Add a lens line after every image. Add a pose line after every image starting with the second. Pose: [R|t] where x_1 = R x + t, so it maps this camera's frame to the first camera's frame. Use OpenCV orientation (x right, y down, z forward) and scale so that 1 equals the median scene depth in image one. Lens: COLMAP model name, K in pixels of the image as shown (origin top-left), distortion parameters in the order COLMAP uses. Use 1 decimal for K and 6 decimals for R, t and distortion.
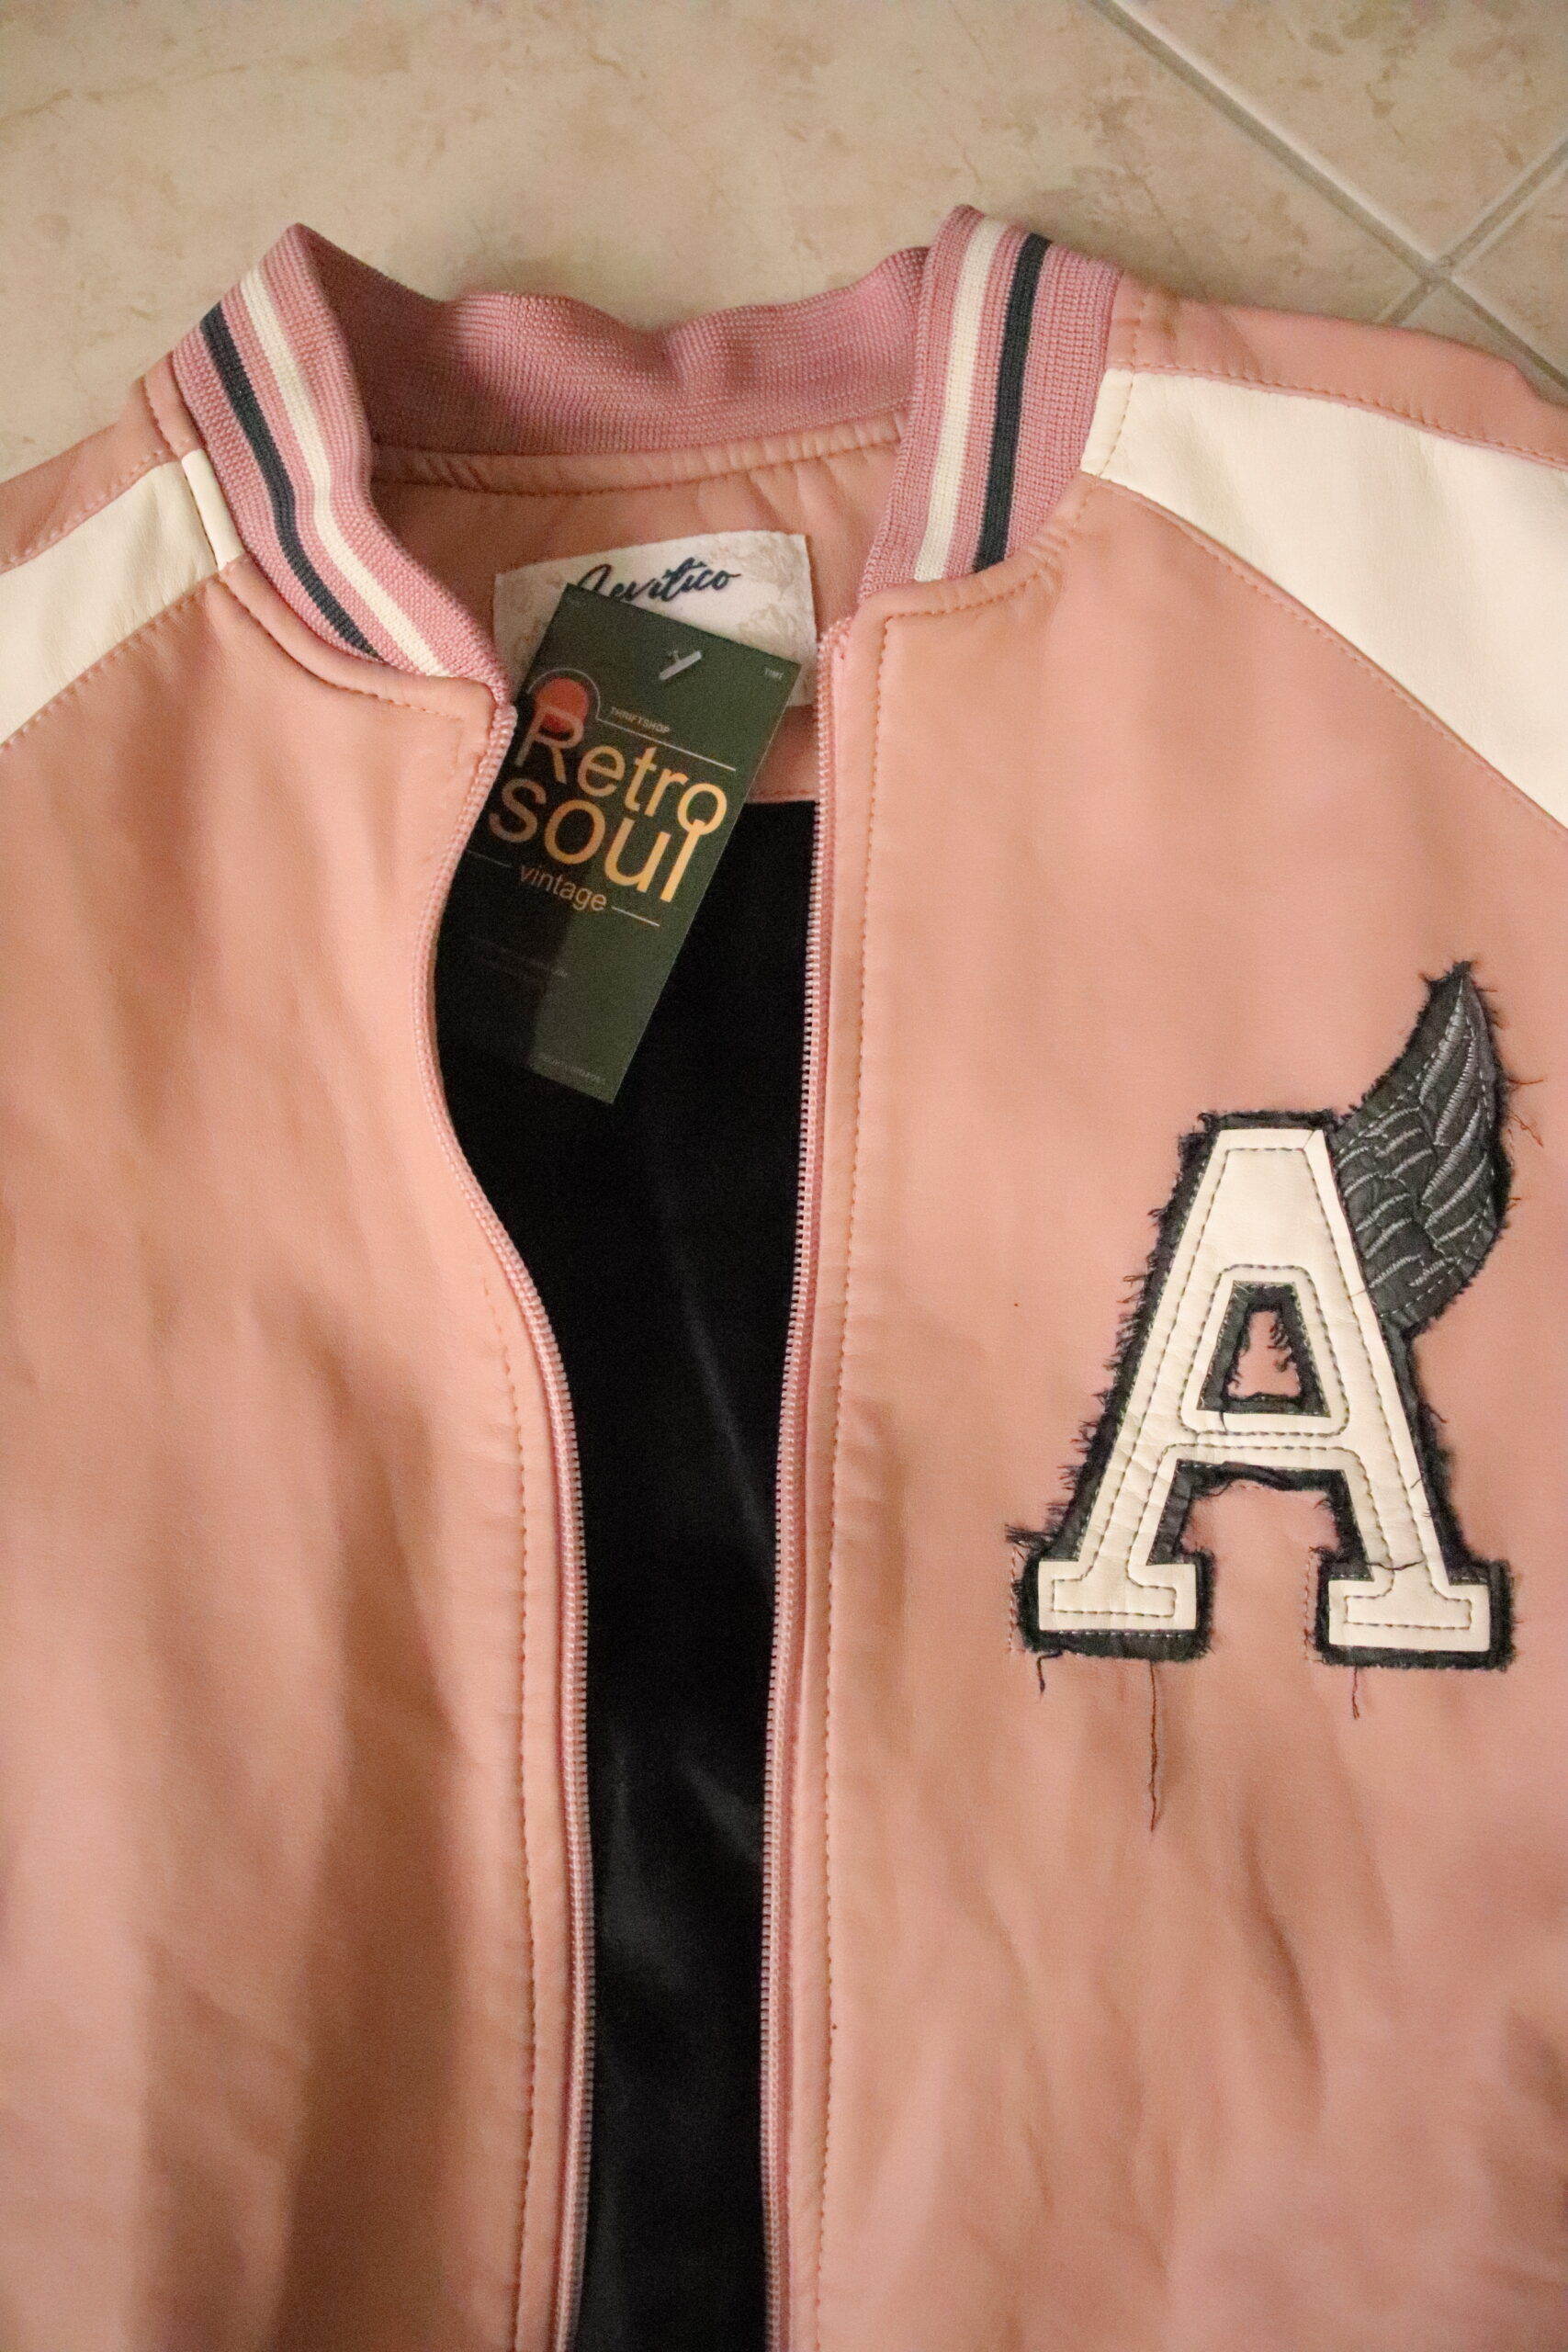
lens RADIAL K [[2040.9, 0, 784.0], [0, 2040.9, 1176.0], [0, 0, 1]] dist [-0.171053, 0.185058]
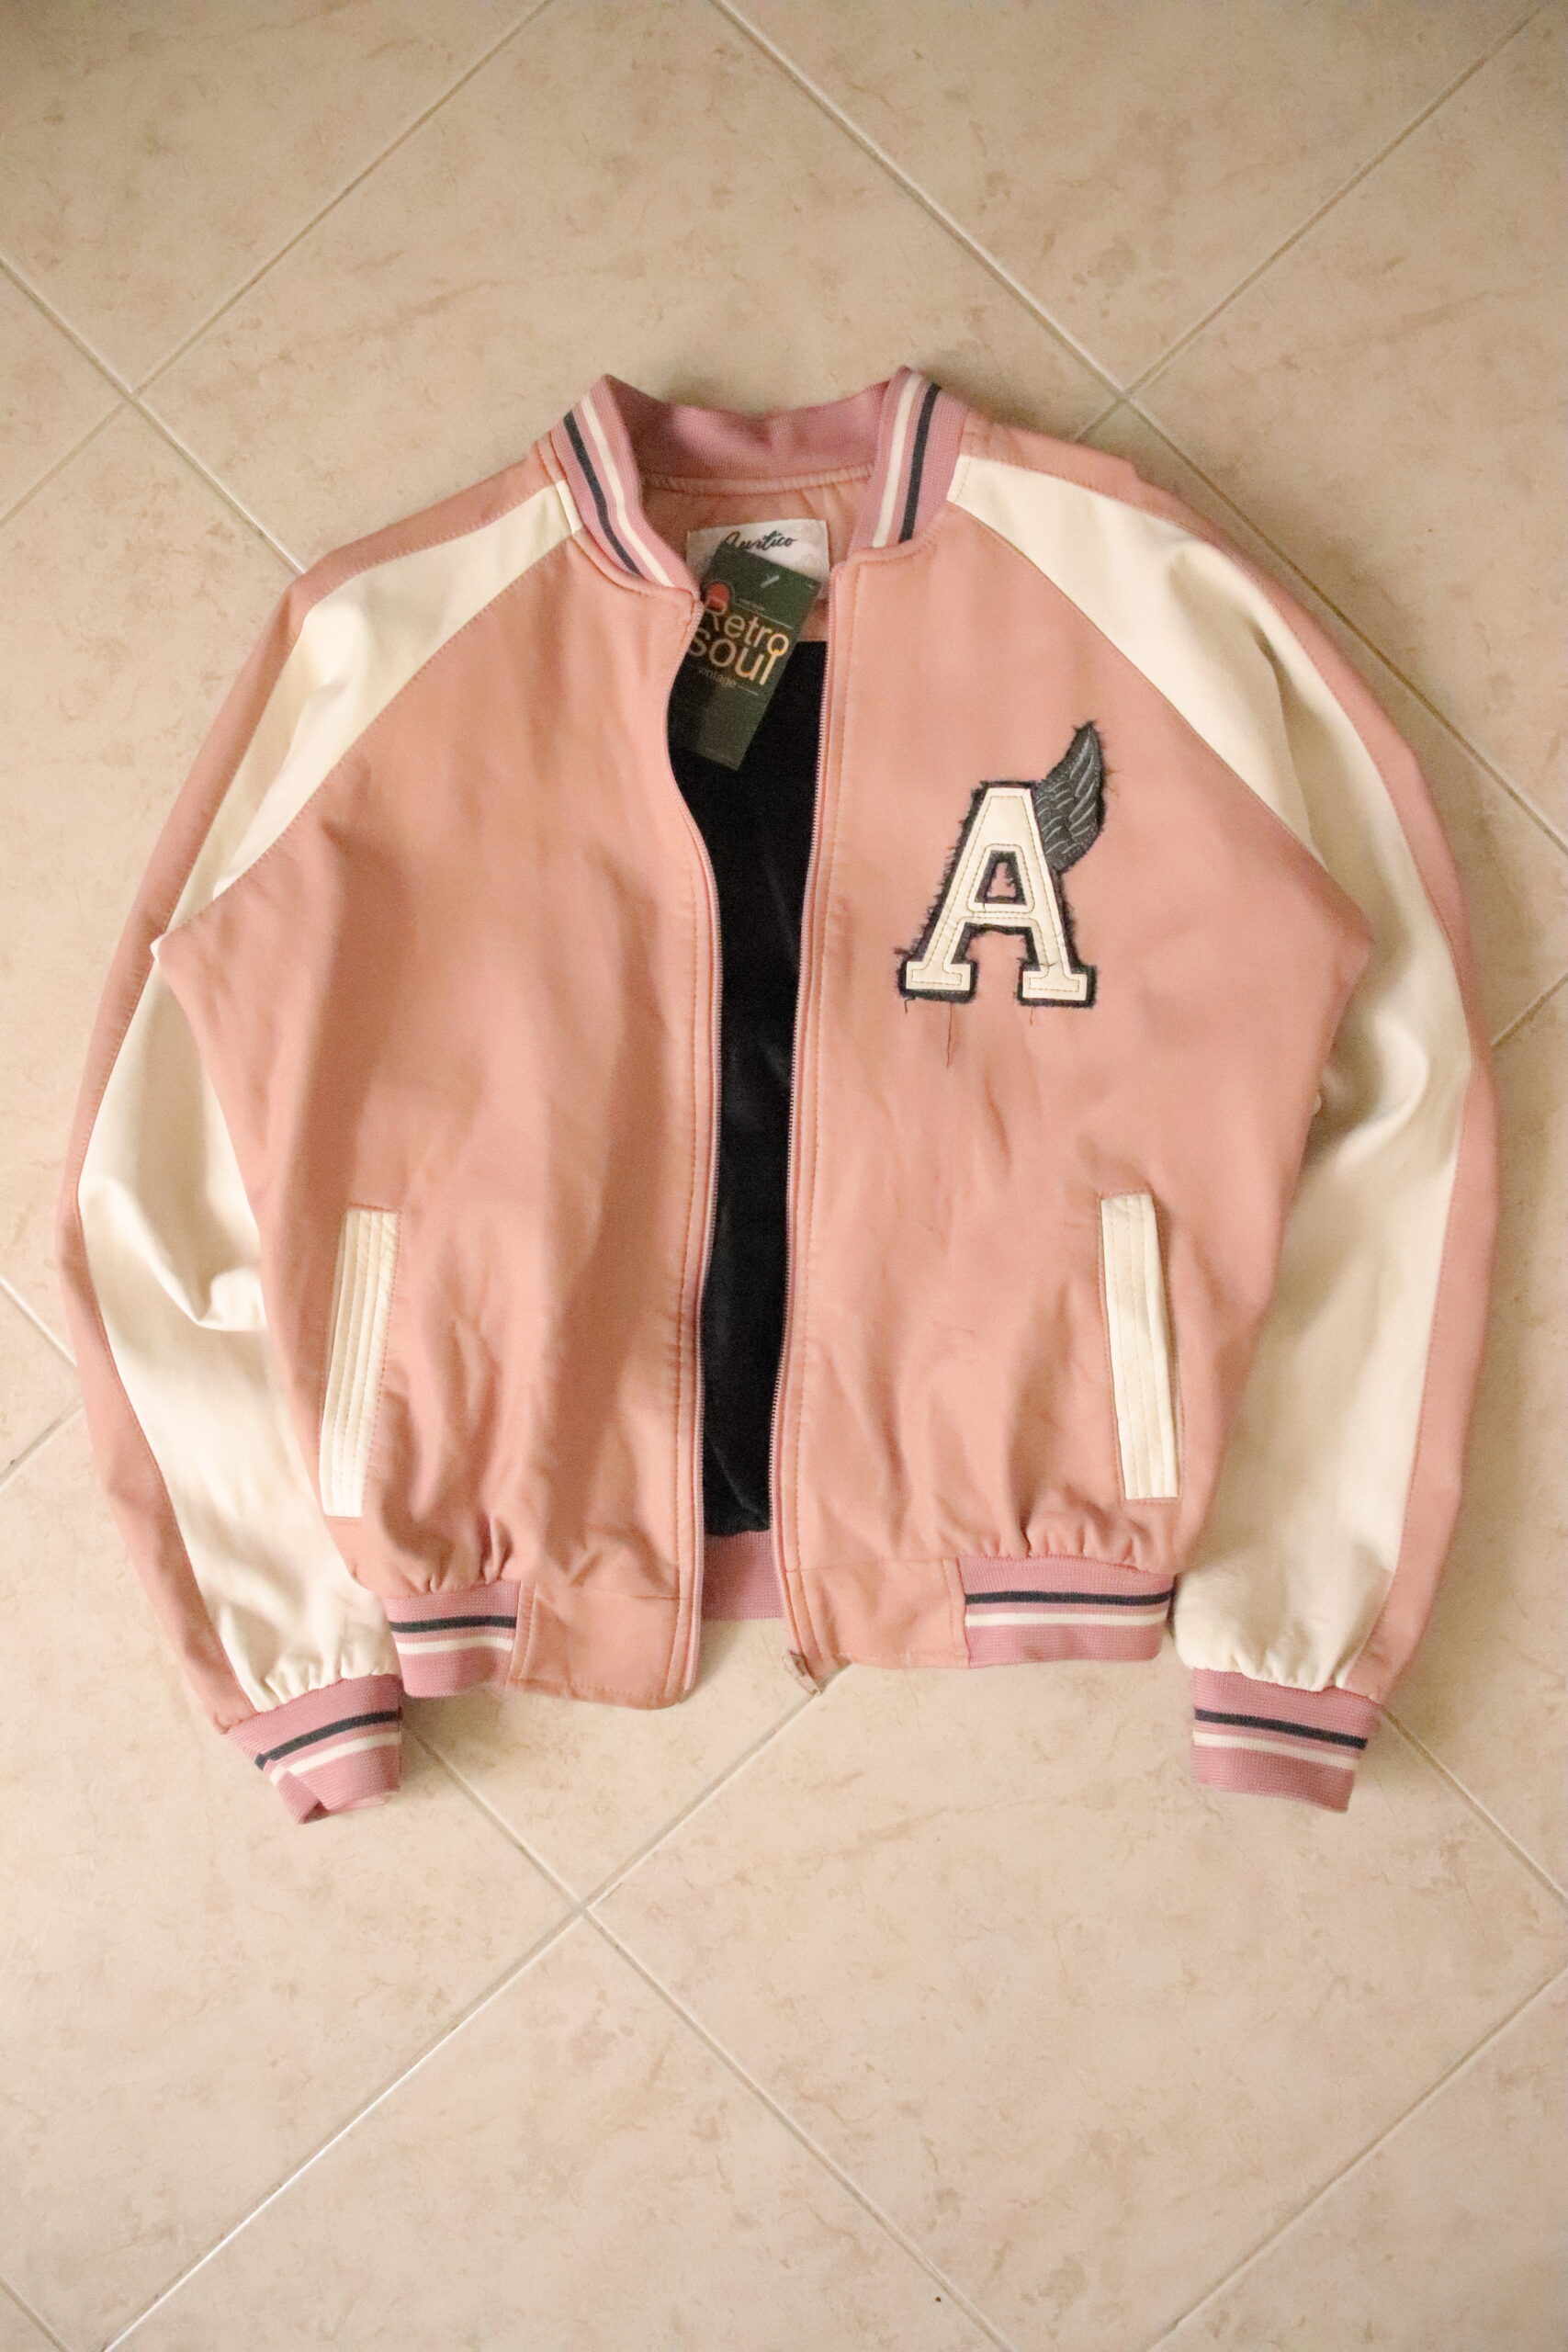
lens RADIAL K [[2040.9, 0, 784.0], [0, 2040.9, 1176.0], [0, 0, 1]] dist [-0.171053, 0.185058]
pose [[0.999519, 0.030791, -0.003692, -0.006147], [-0.030027, 0.990658, 0.133023, 0.120621], [0.007754, -0.132848, 0.991106, -1.444919]]
